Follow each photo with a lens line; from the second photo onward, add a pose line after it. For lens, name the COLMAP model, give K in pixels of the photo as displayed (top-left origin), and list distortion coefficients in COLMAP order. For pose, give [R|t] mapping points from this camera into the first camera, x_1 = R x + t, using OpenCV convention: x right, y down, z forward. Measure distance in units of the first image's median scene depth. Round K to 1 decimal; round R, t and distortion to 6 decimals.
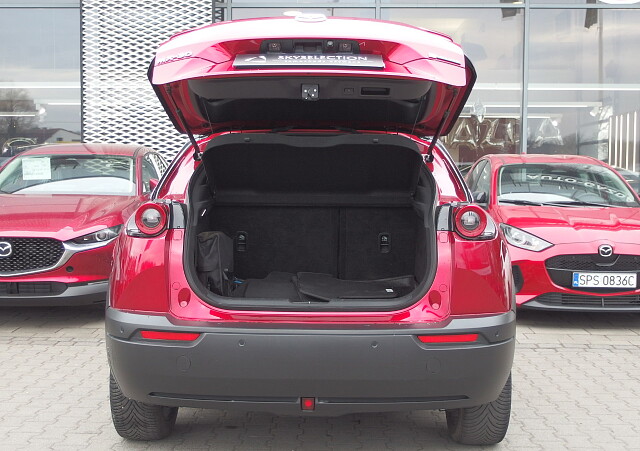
lens RADIAL K [[879.5, 0, 320.0], [0, 879.5, 225.5], [0, 0, 1]] dist [0.007367, 0.031318]
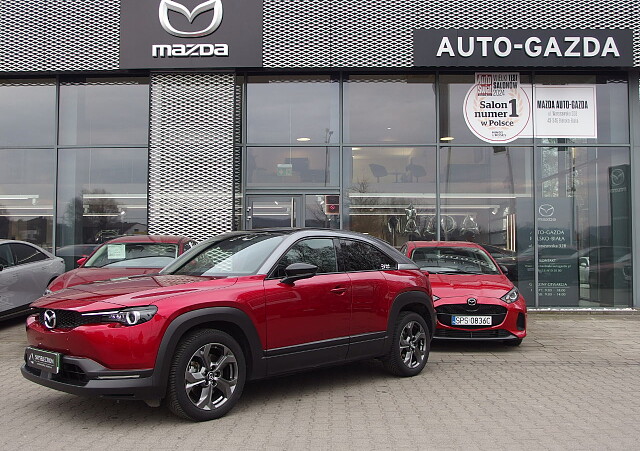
lens RADIAL K [[647.7, 0, 320.0], [0, 647.7, 225.5], [0, 0, 1]] dist [-0.006278, -0.004119]
pose [[0.999927, -0.004752, -0.011094, 0.040084], [0.003581, 0.994641, -0.103323, 0.007121], [0.011526, 0.103276, 0.994586, -0.109328]]
